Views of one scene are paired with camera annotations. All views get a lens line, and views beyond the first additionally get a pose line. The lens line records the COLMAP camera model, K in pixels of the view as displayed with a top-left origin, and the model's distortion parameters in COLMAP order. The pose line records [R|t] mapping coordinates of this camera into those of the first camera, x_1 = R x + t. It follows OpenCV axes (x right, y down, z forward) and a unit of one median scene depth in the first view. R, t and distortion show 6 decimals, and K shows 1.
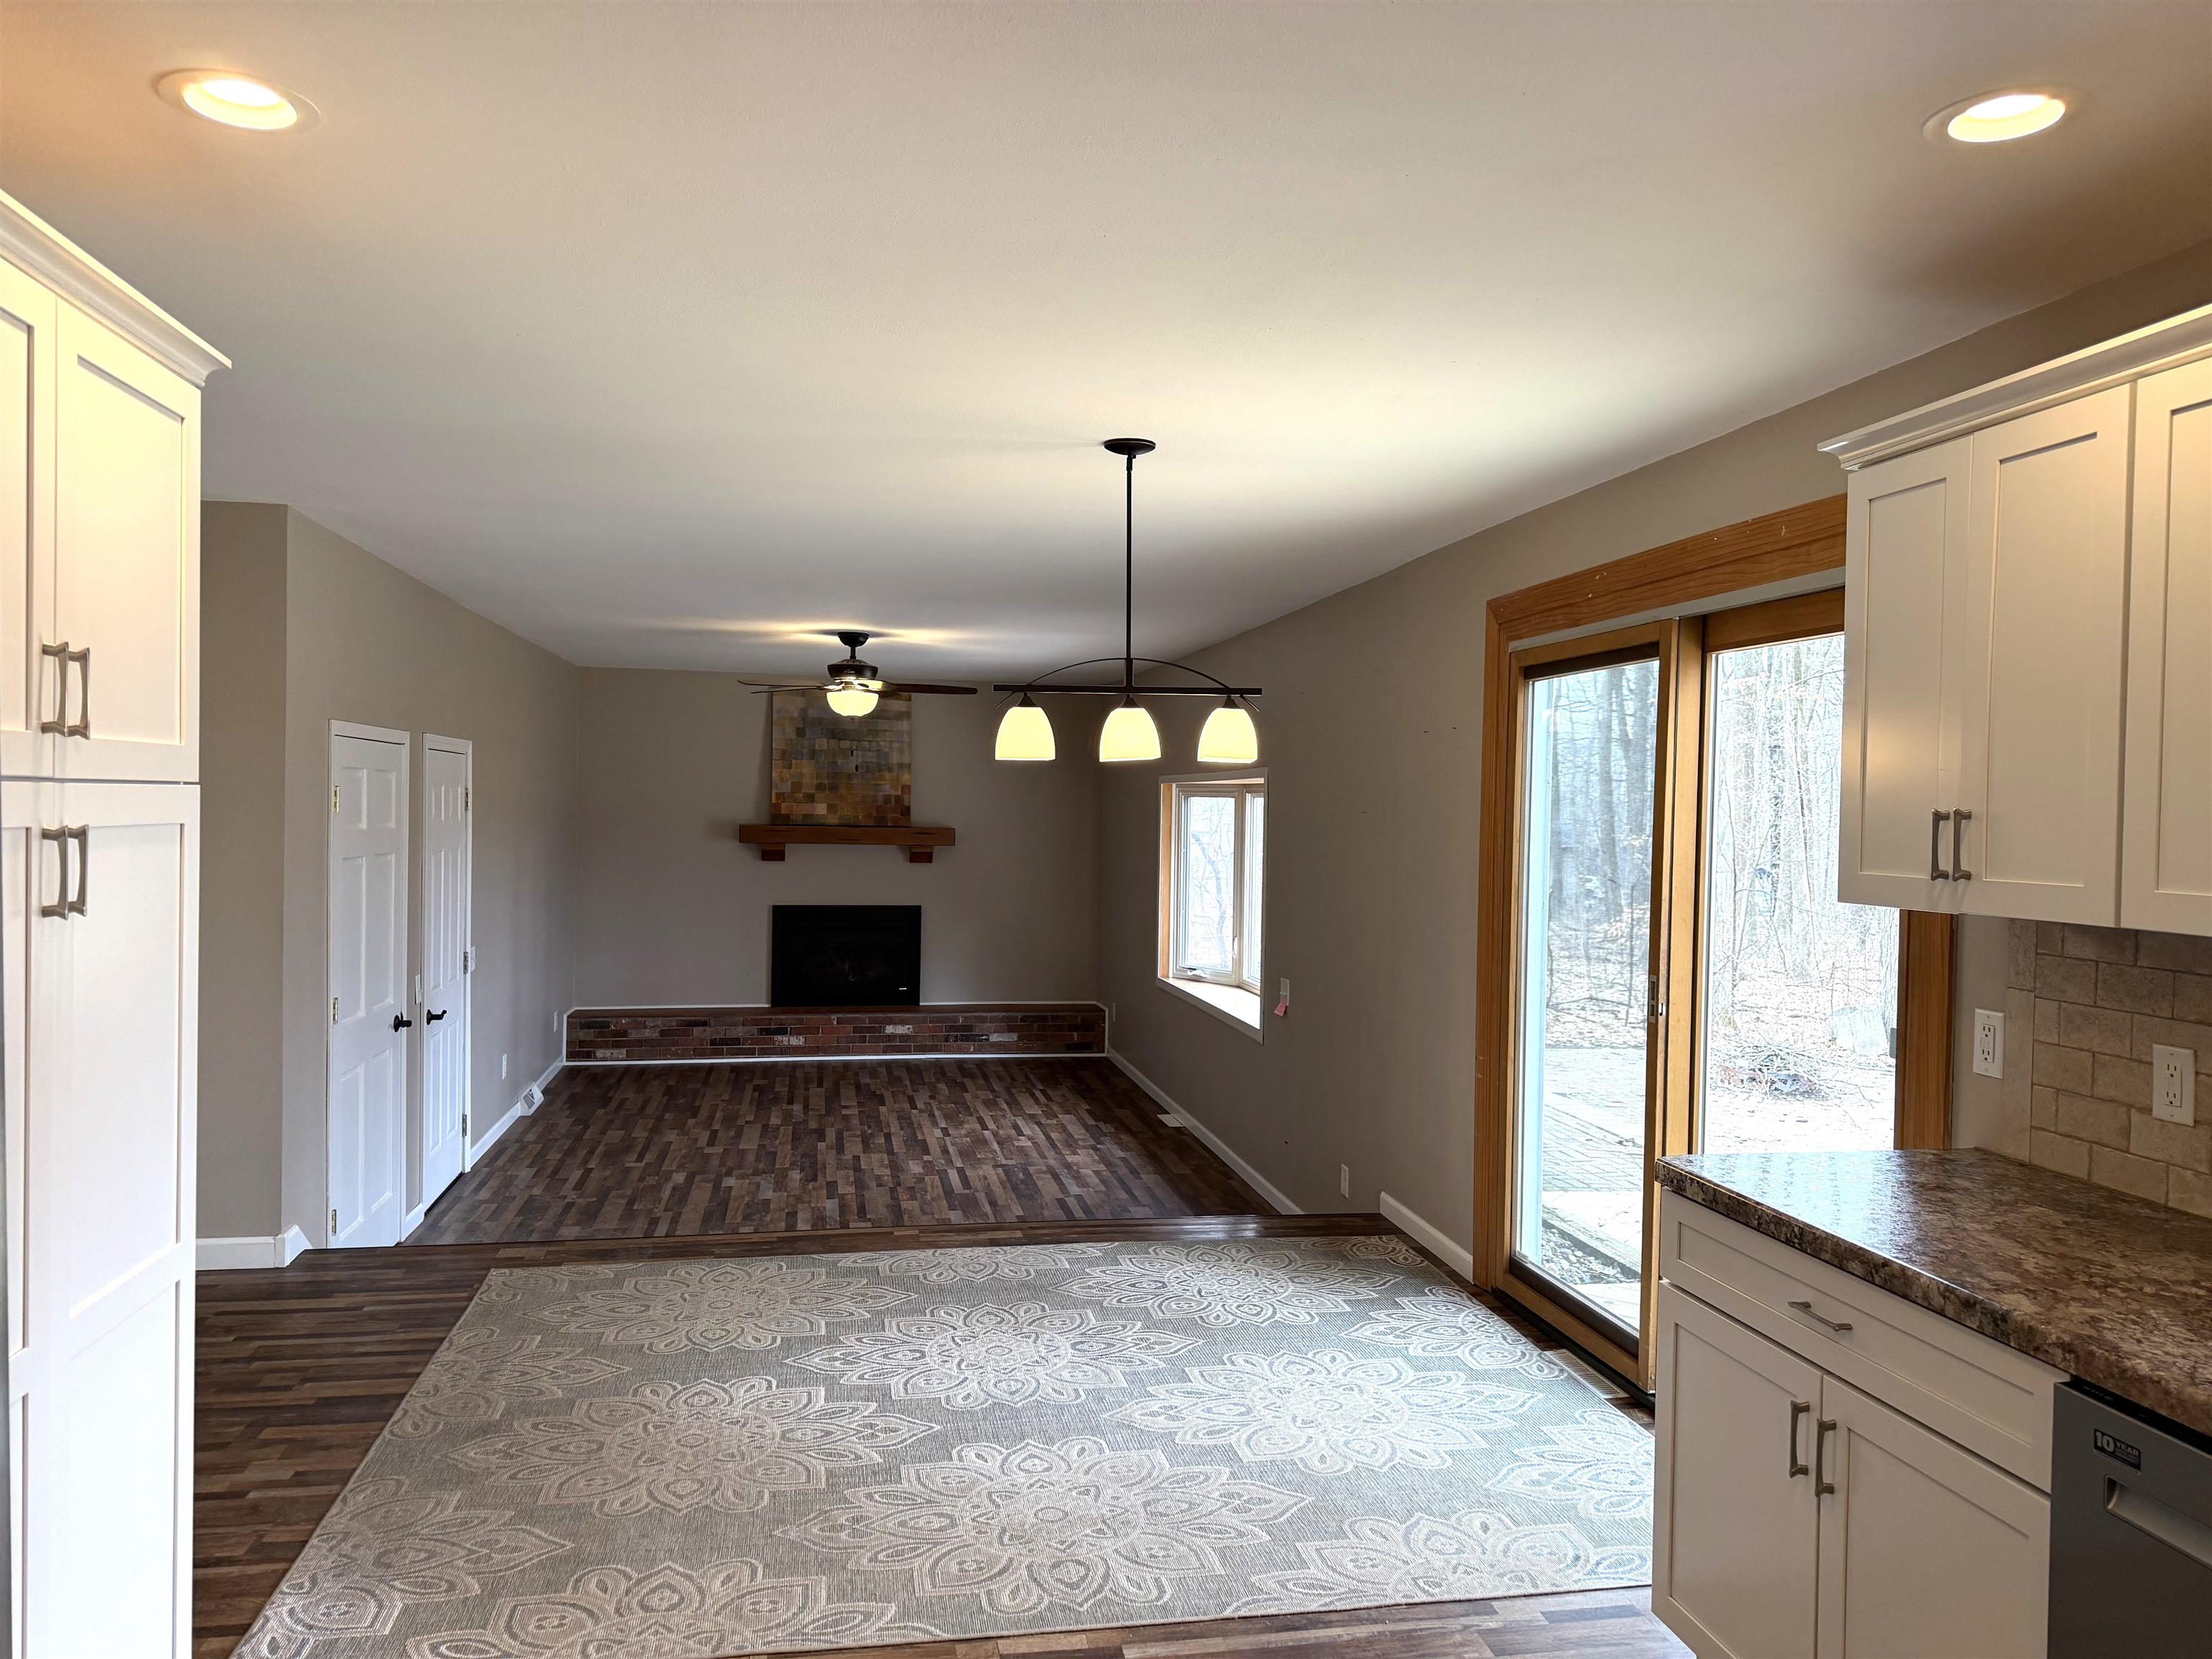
lens RADIAL K [[1544.5, 0, 1106.0], [0, 1544.5, 829.5], [0, 0, 1]] dist [0.053472, -0.066887]
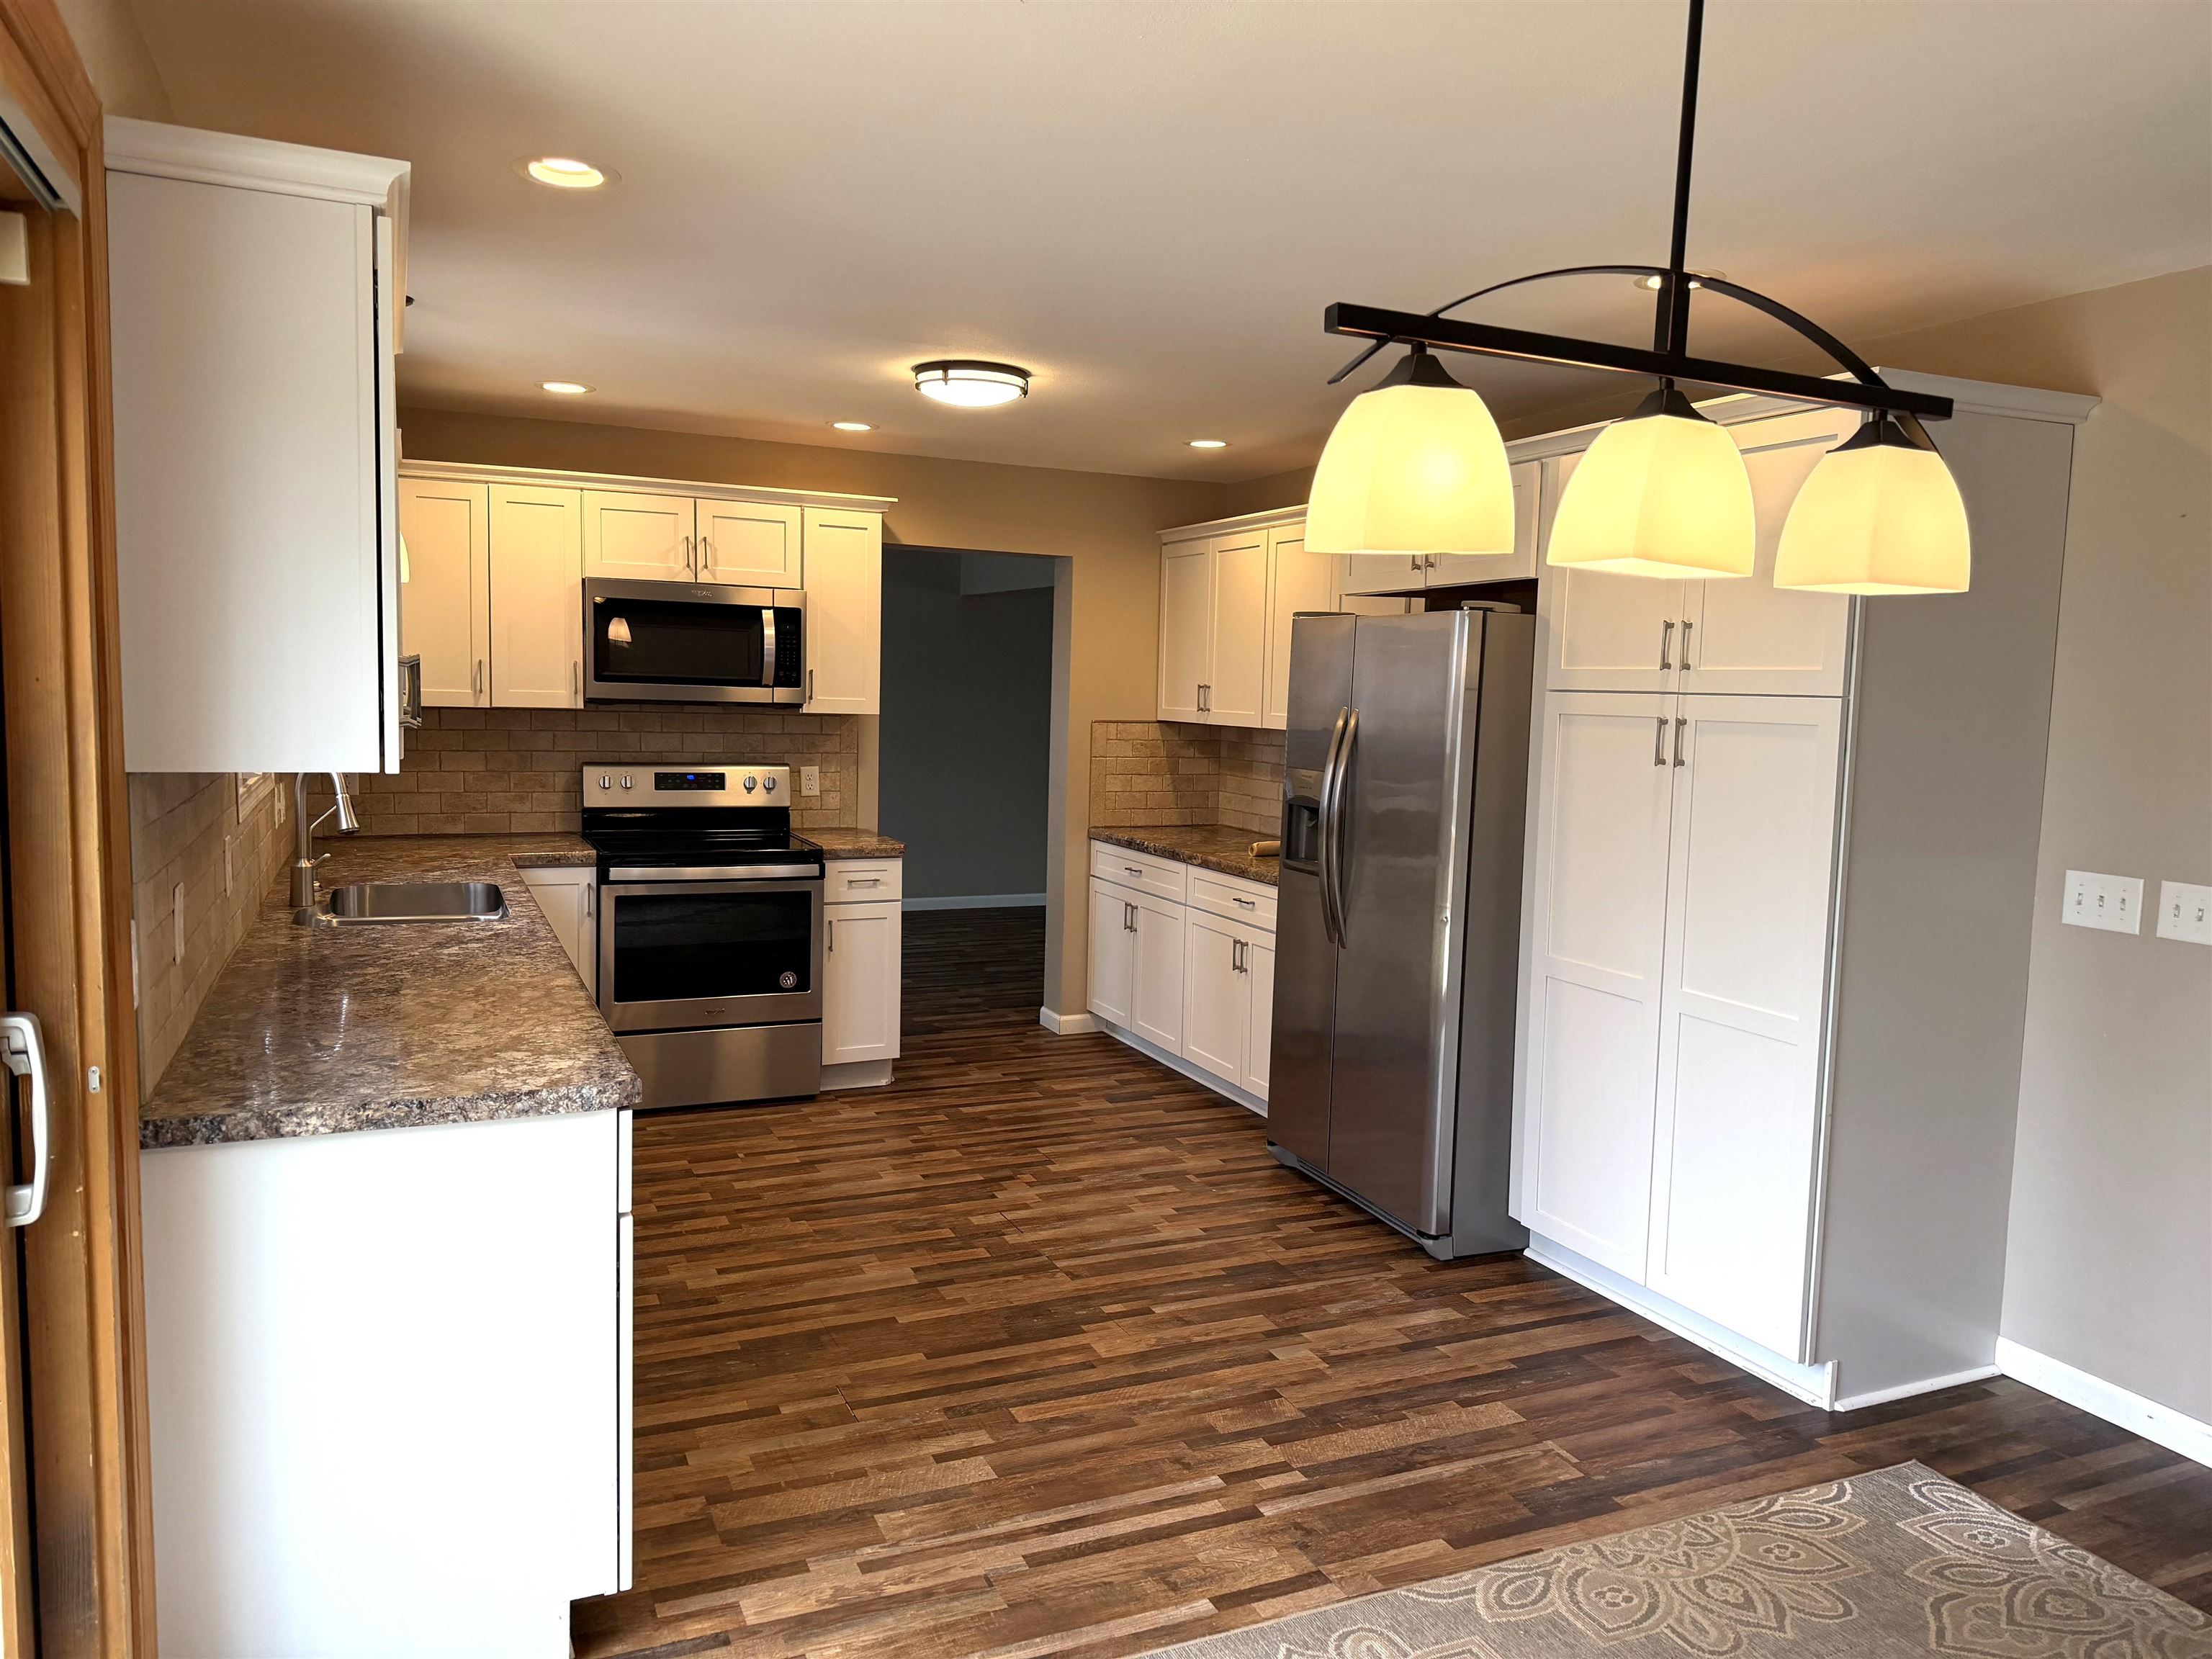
lens RADIAL K [[1557.5, 0, 1046.0], [0, 1557.5, 833.8], [0, 0, 1]] dist [0.209059, -0.103402]
pose [[-0.979387, -0.022529, -0.200732, 0.207232], [-0.046131, 0.992445, 0.113692, -0.021540], [0.196654, 0.120608, -0.973027, 1.239528]]
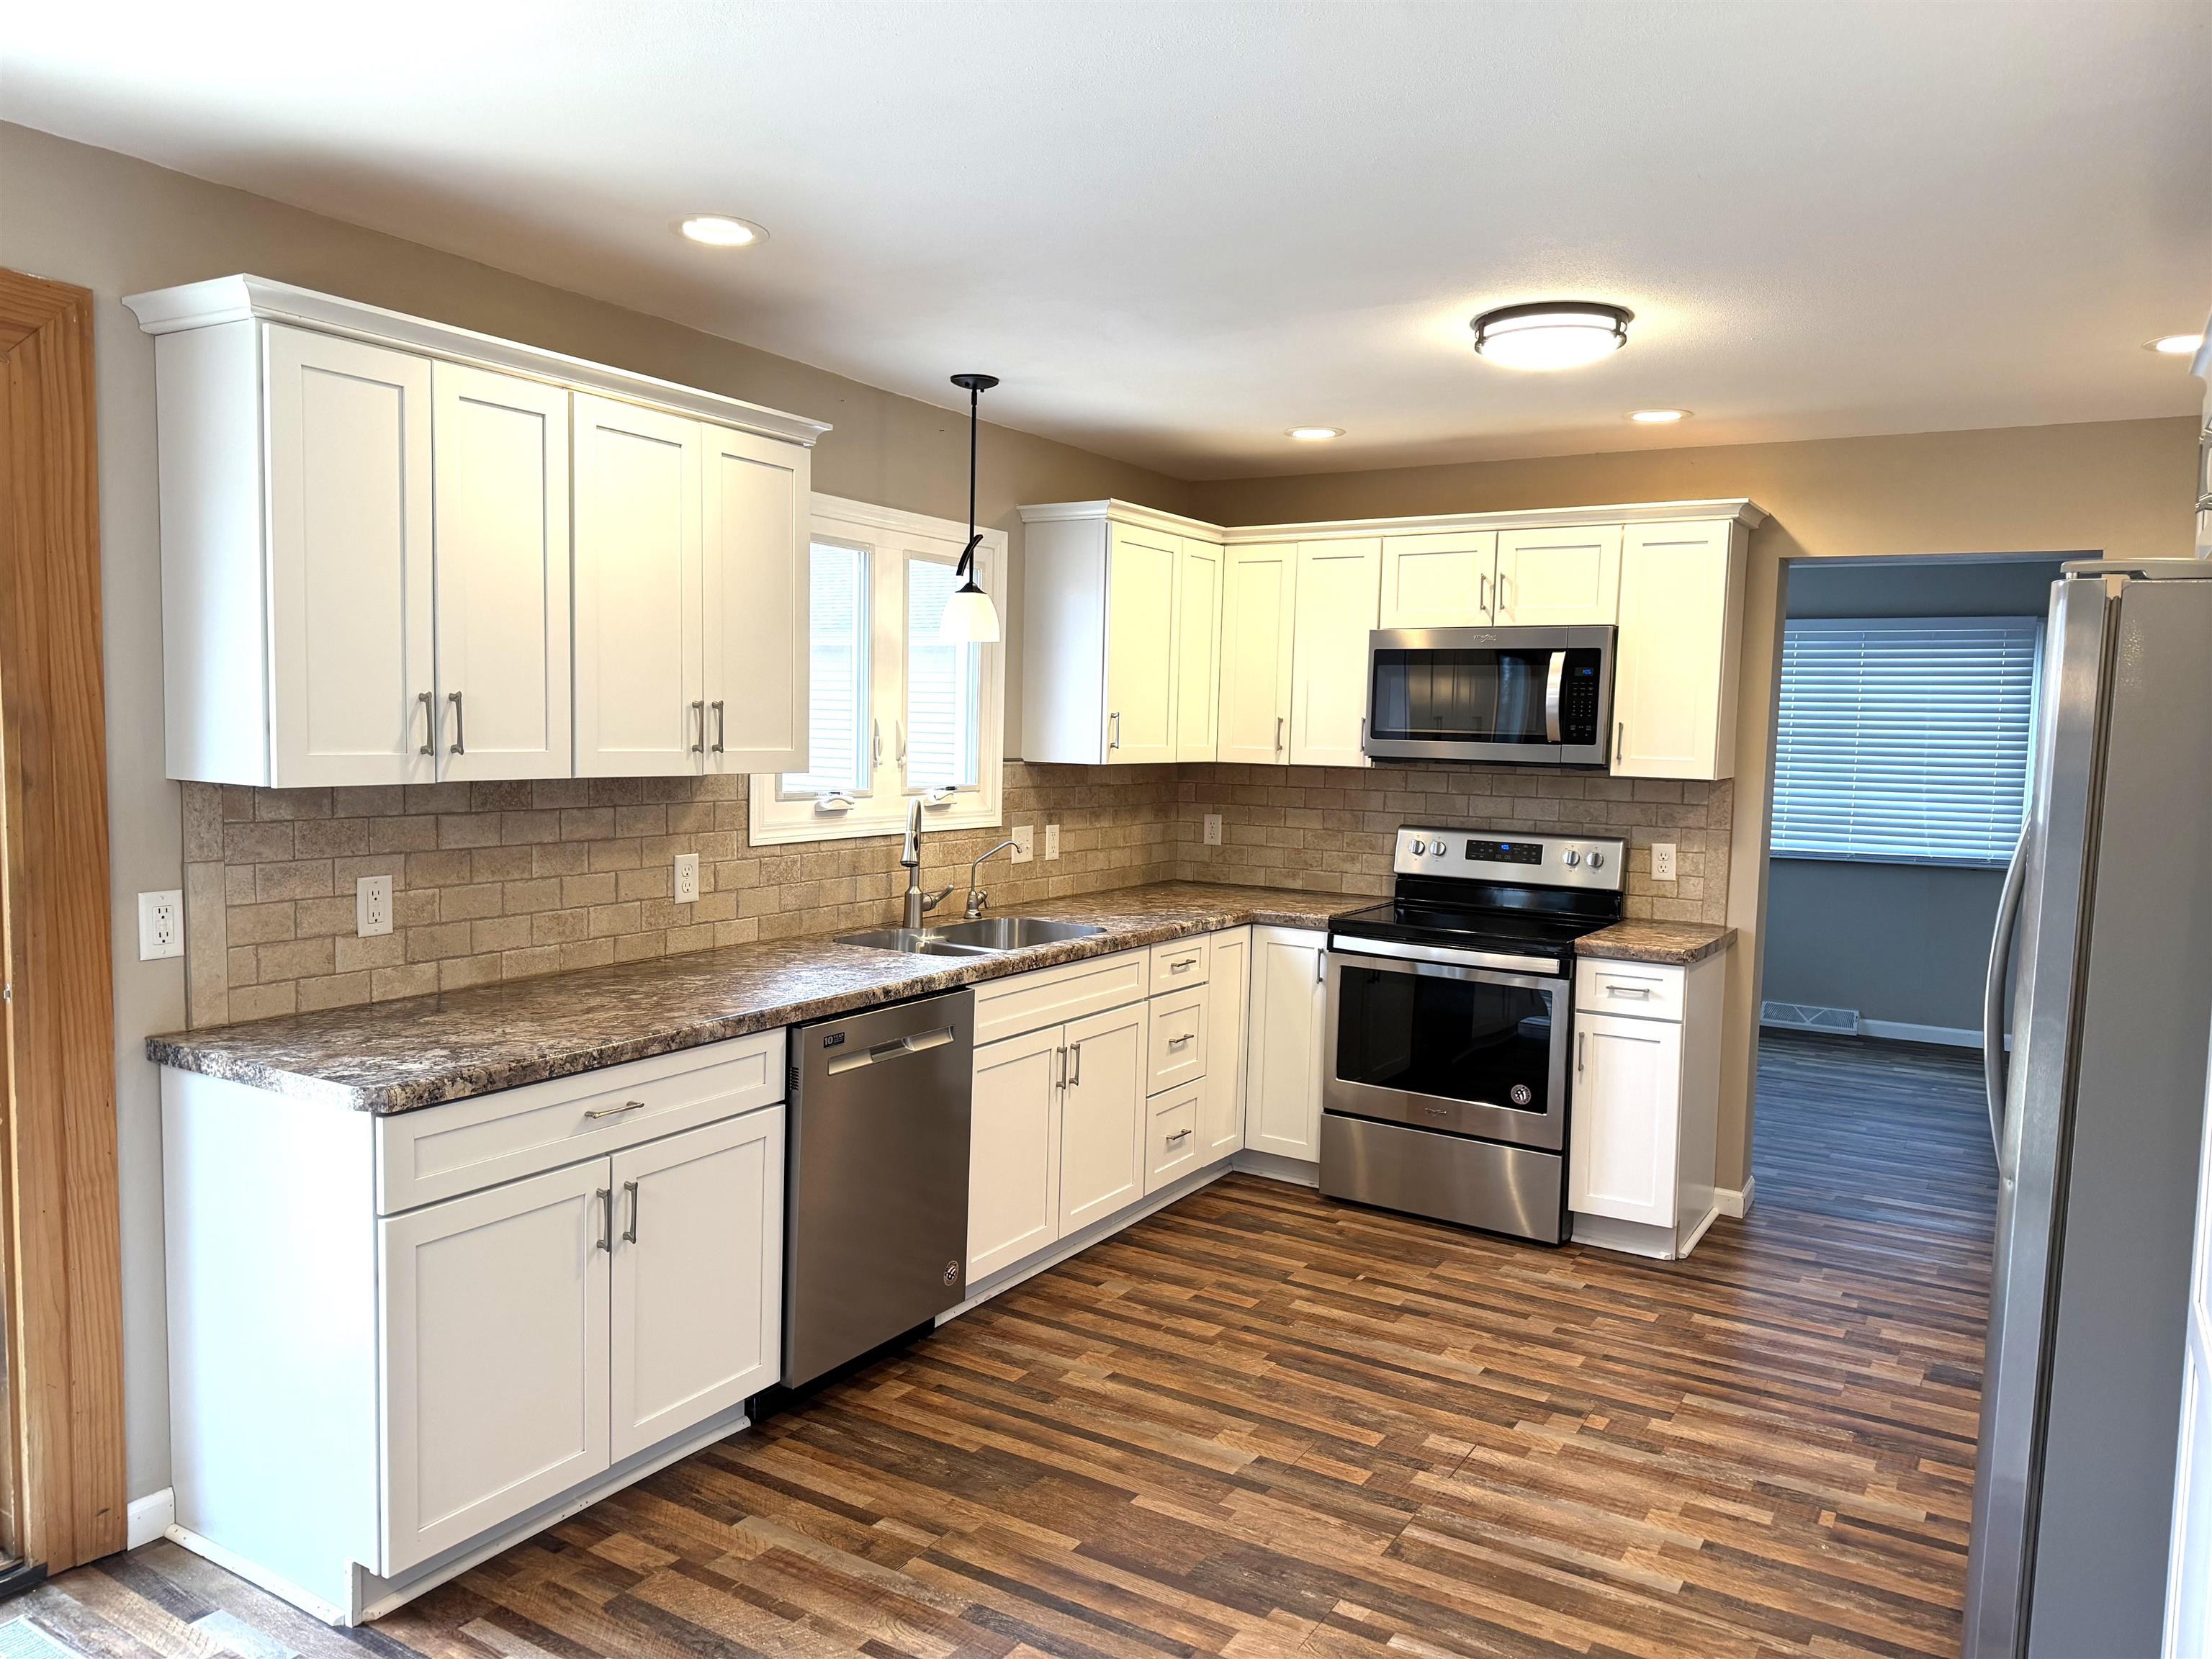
lens RADIAL K [[1536.0, 0, 1106.0], [0, 1536.0, 841.0], [0, 0, 1]] dist [0.093510, -0.099962]
pose [[-0.740153, -0.090261, 0.666353, -0.348349], [-0.025659, 0.994020, 0.106144, -0.022605], [-0.671948, 0.061465, -0.738043, 0.901351]]
